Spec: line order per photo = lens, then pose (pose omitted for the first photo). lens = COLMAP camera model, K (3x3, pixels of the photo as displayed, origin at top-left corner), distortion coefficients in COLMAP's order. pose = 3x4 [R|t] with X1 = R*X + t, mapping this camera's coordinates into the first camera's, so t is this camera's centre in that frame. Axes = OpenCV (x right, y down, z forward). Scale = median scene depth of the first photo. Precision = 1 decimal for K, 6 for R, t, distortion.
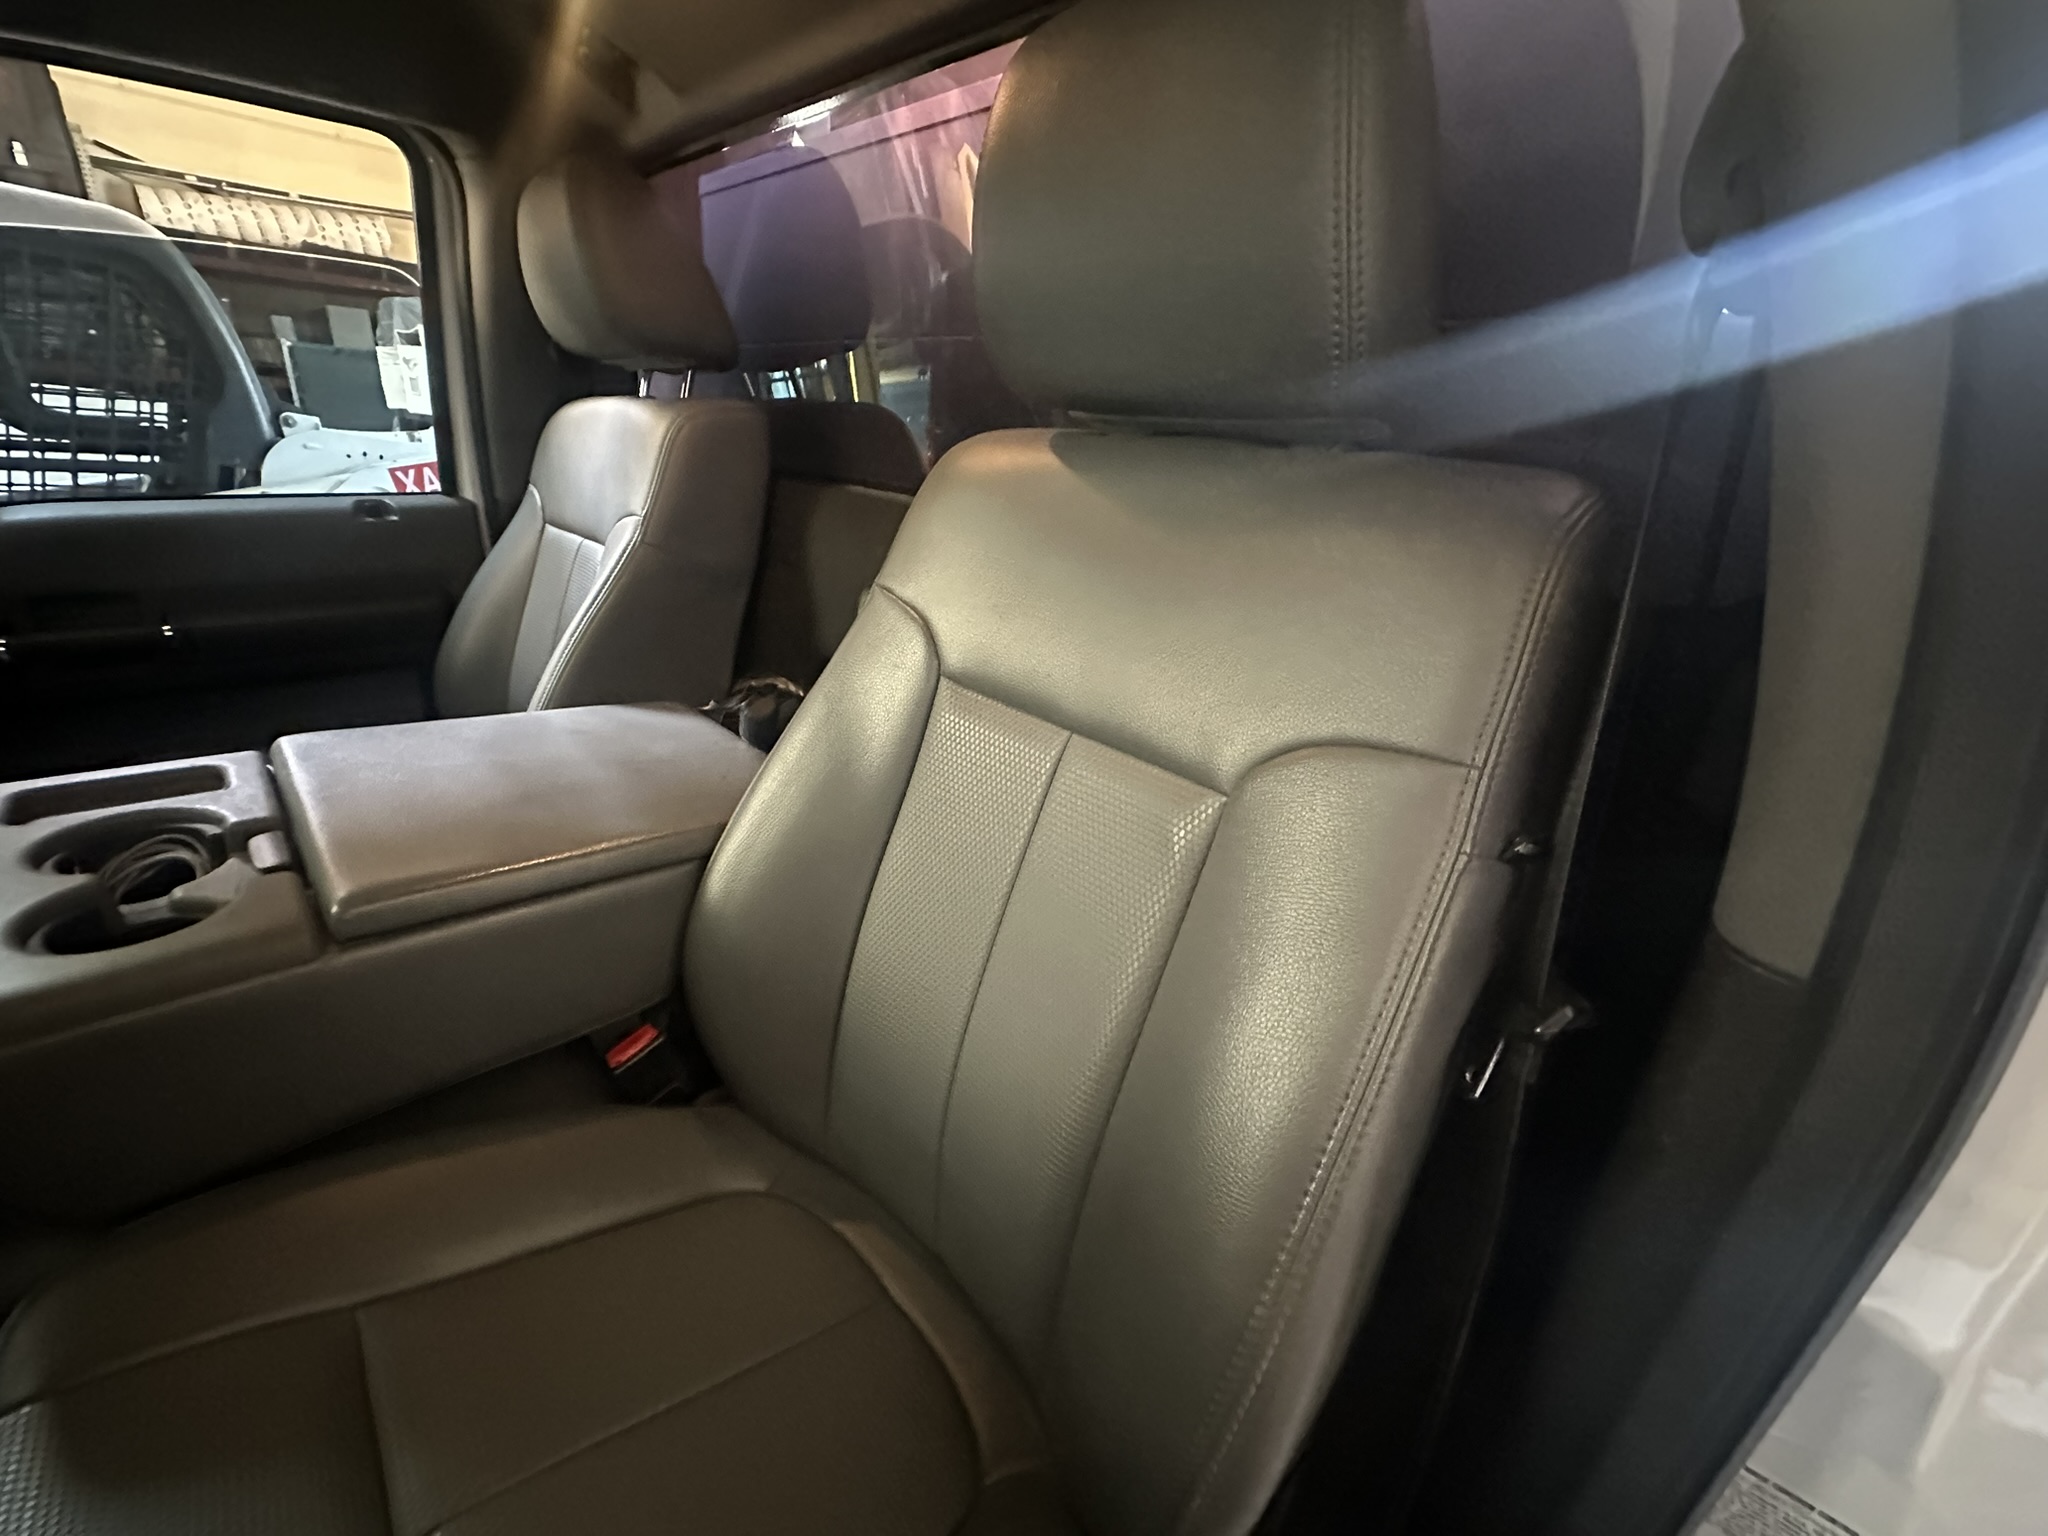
lens RADIAL K [[848.0, 0, 1013.0], [0, 848.0, 777.2], [0, 0, 1]] dist [0.001019, -0.000064]
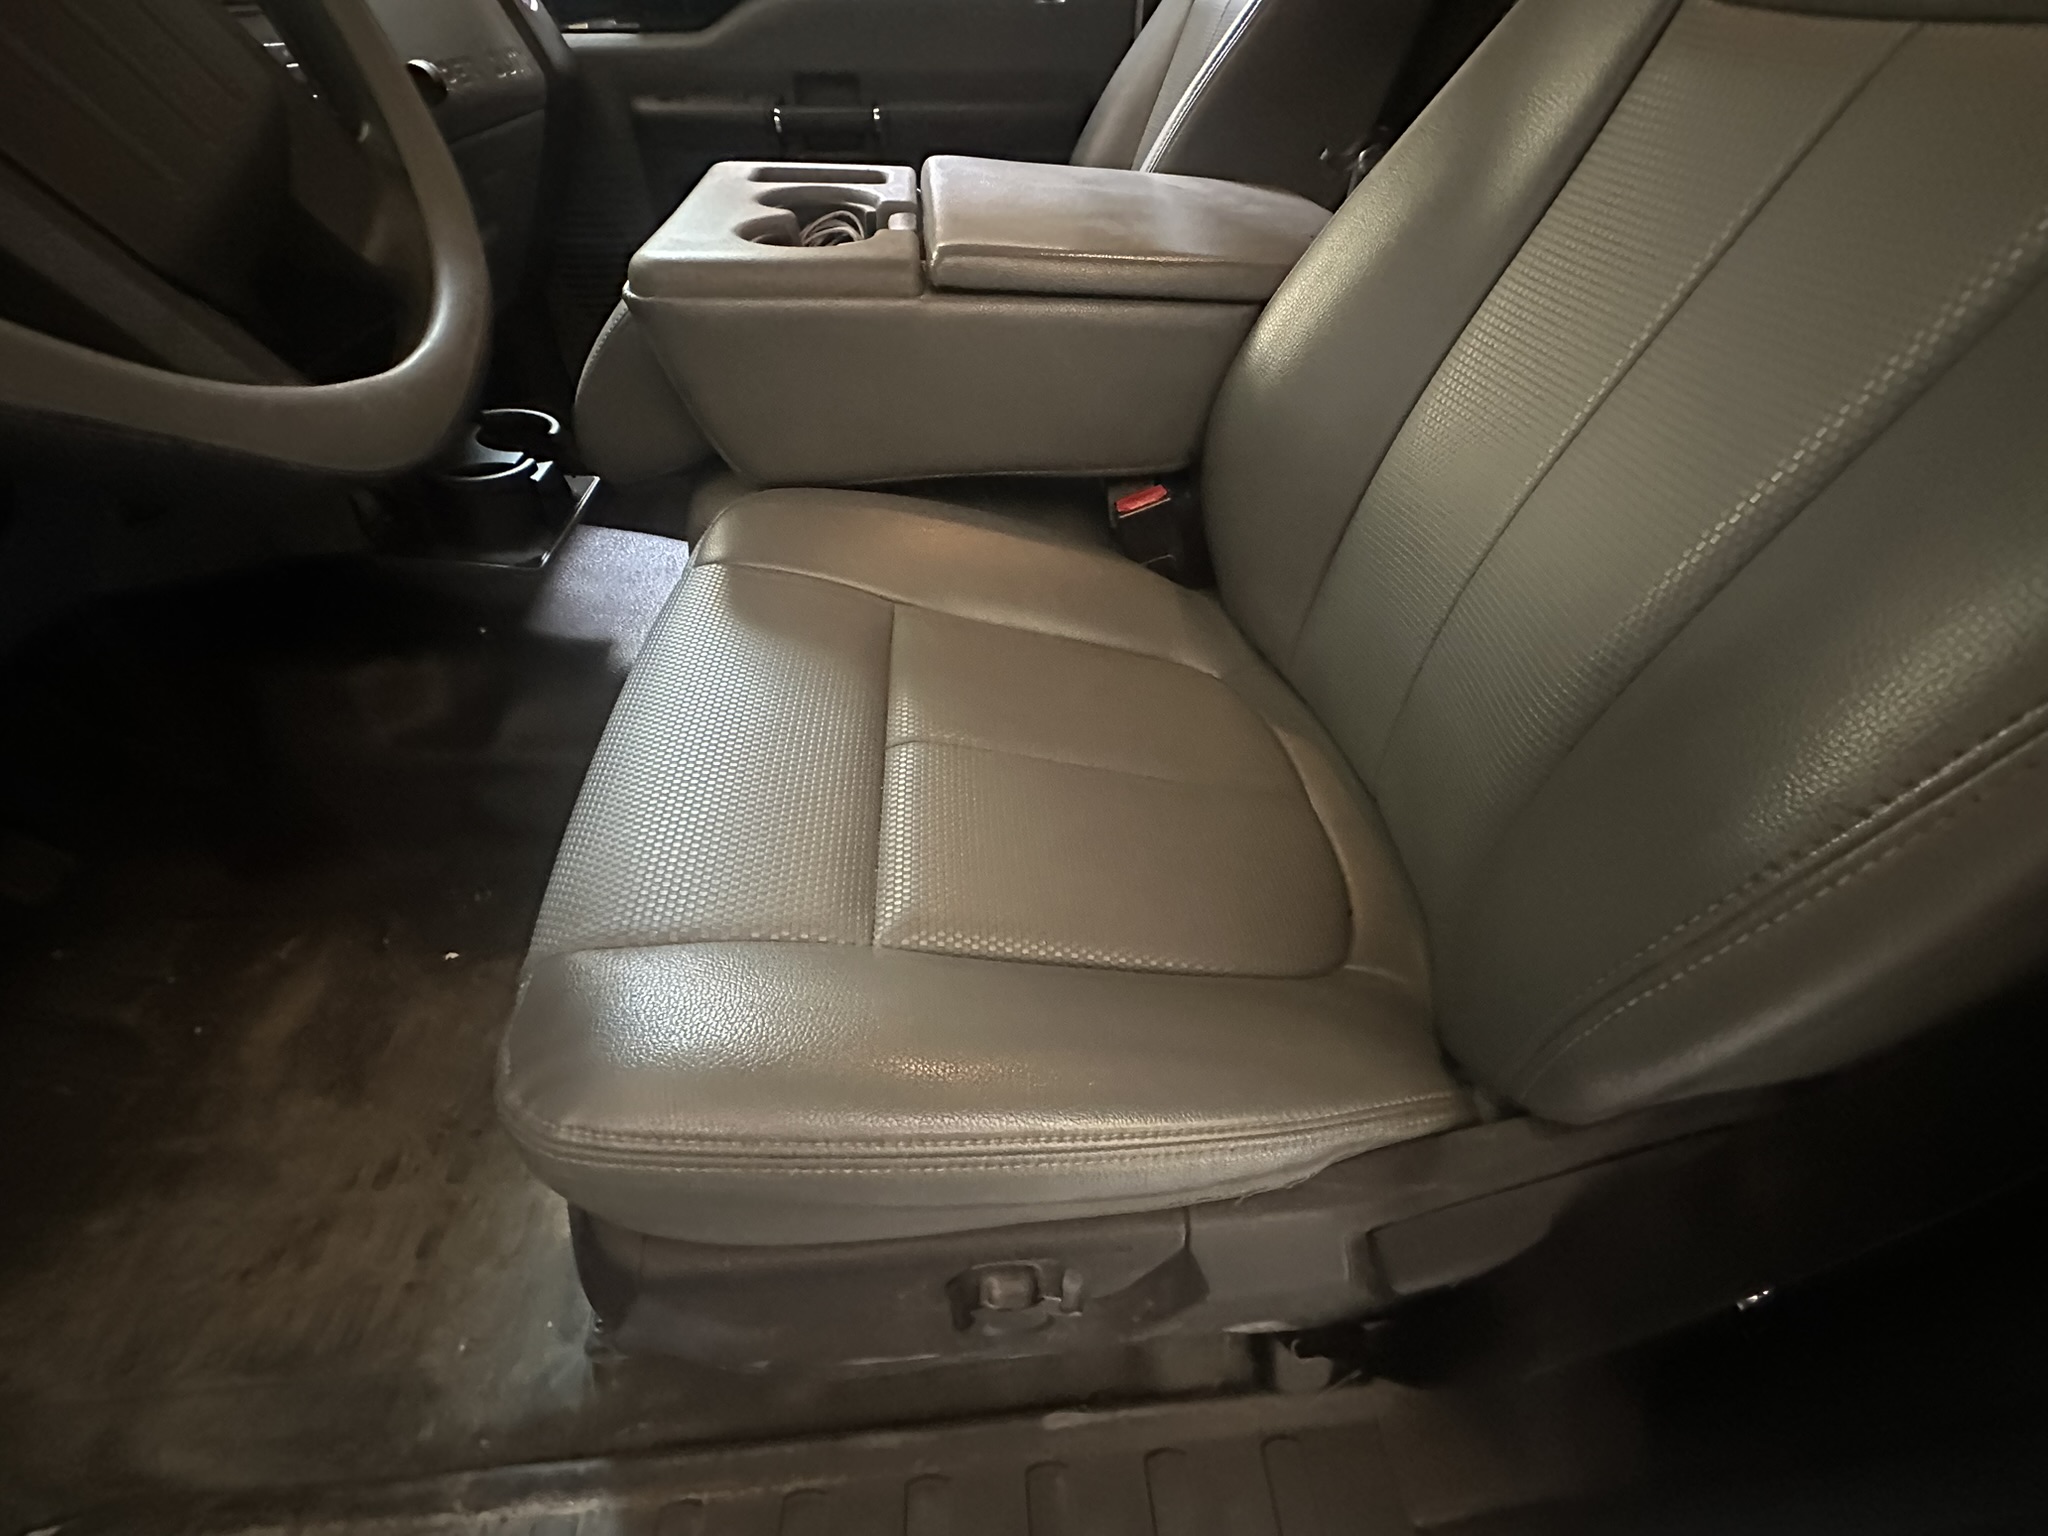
lens RADIAL K [[848.0, 0, 1027.1], [0, 848.0, 760.8], [0, 0, 1]] dist [0.001019, -0.000064]
pose [[0.798573, 0.365313, -0.478360, 0.040967], [-0.197085, 0.909643, 0.365661, 0.278092], [0.568717, -0.197729, 0.798413, 0.065138]]
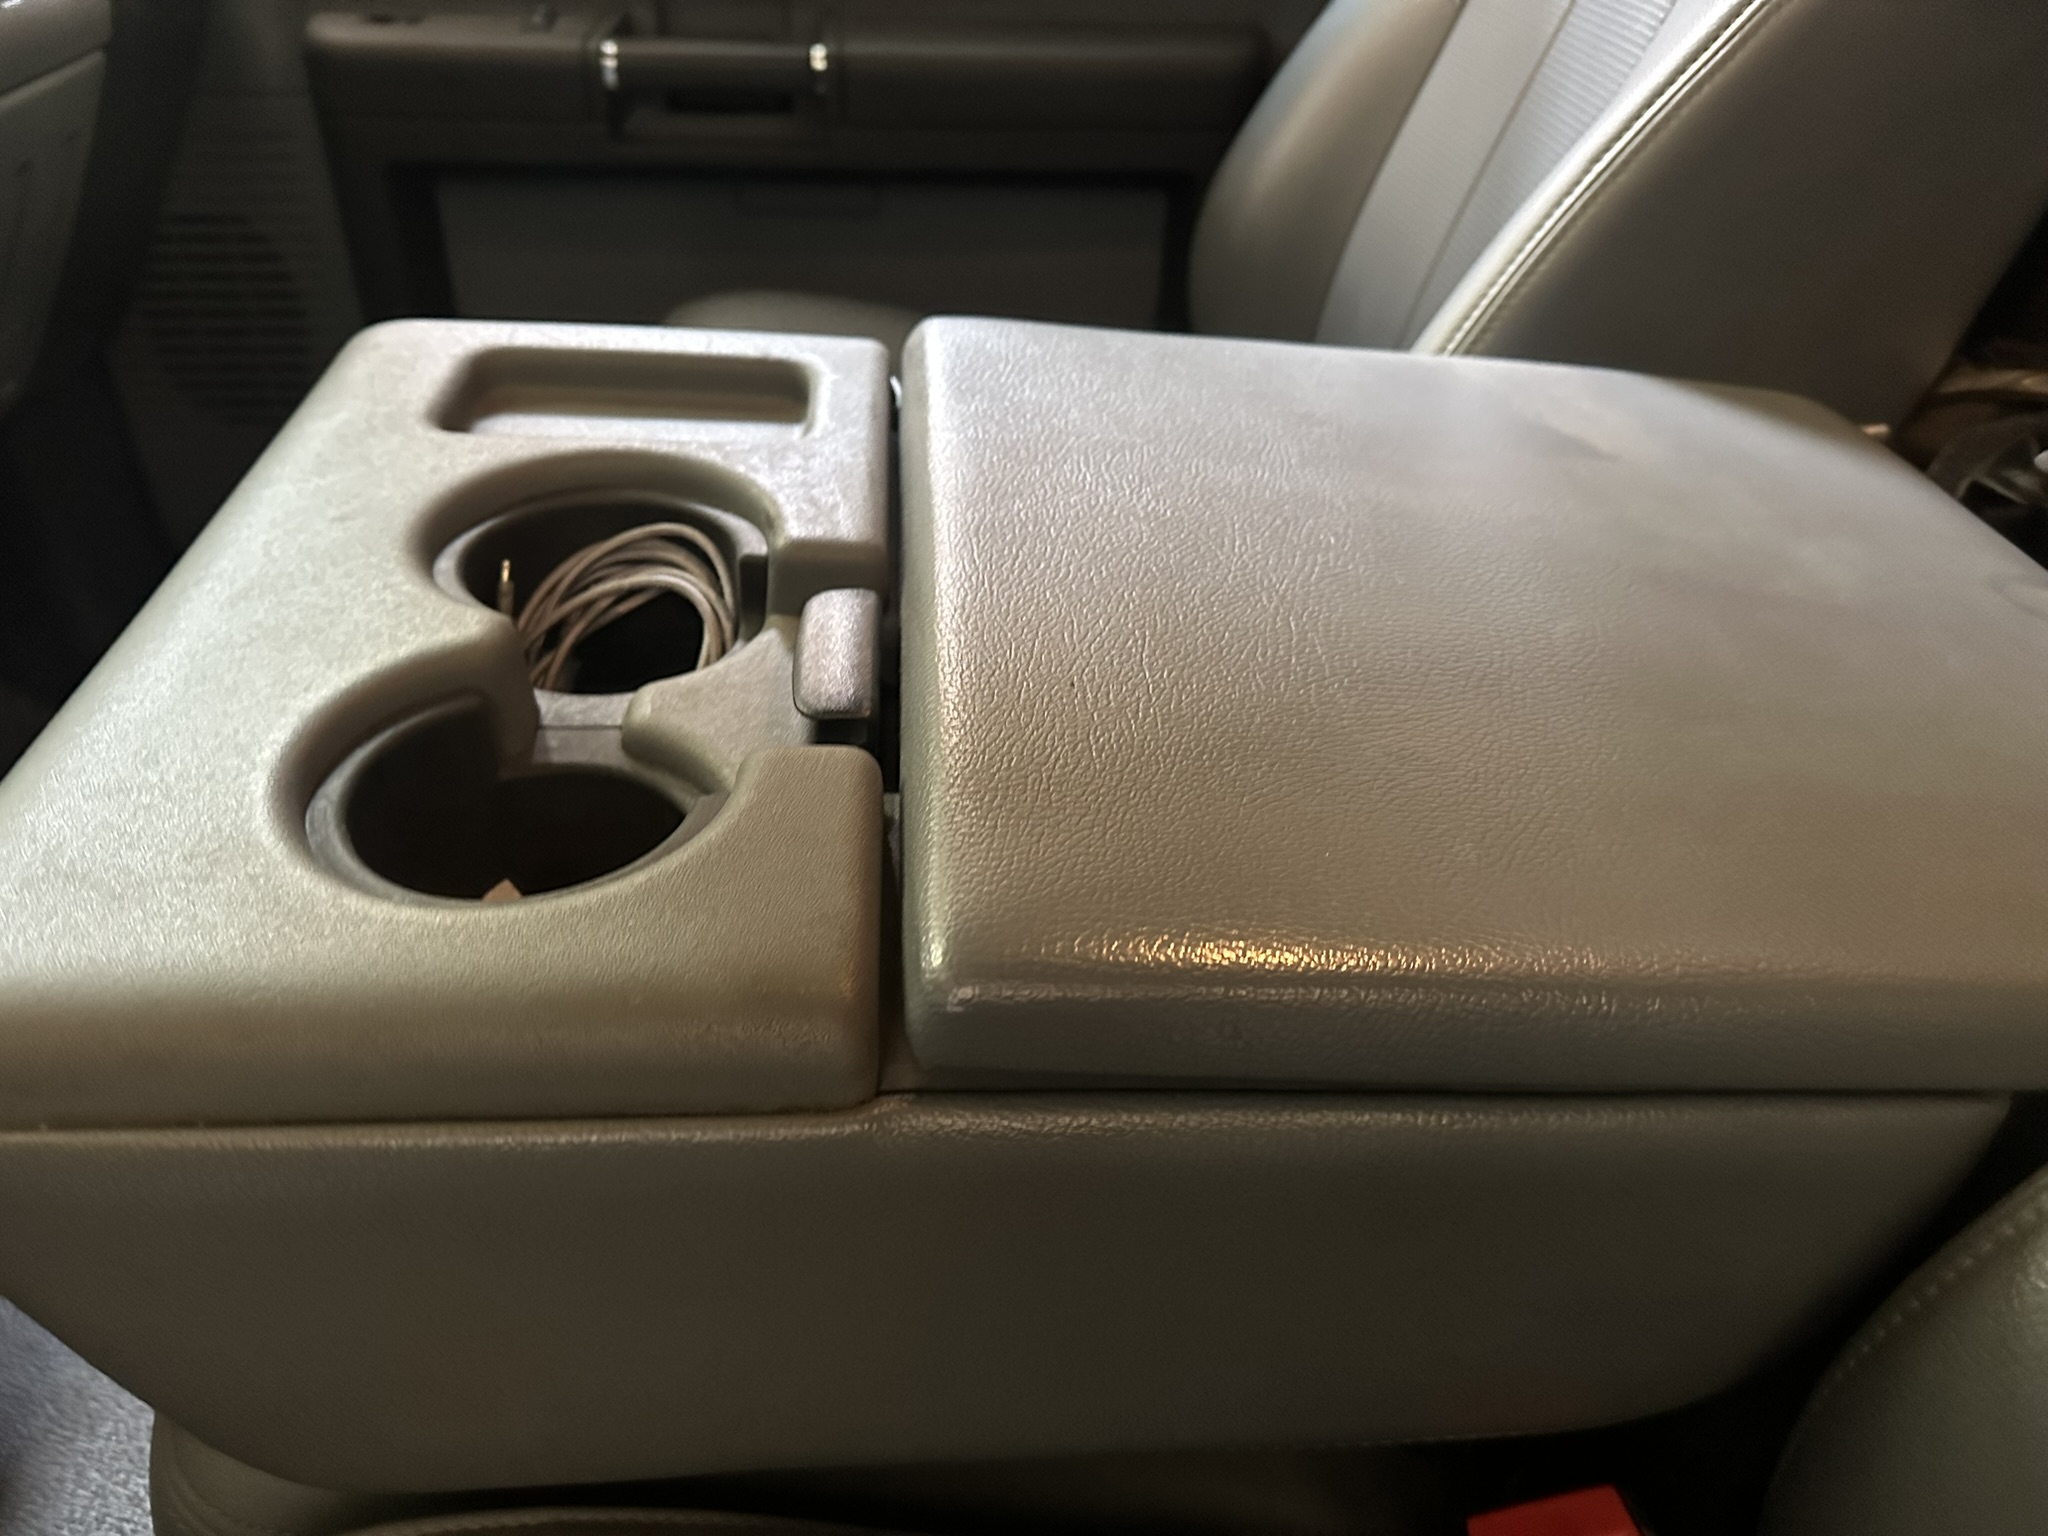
lens RADIAL K [[1432.0, 0, 1008.9], [0, 1432.0, 768.0], [0, 0, 1]] dist [0.003222, -0.001762]
pose [[0.773427, 0.349830, -0.528611, -0.451442], [-0.233950, 0.932583, 0.274876, -0.052288], [0.589134, -0.088928, 0.803127, 0.515382]]
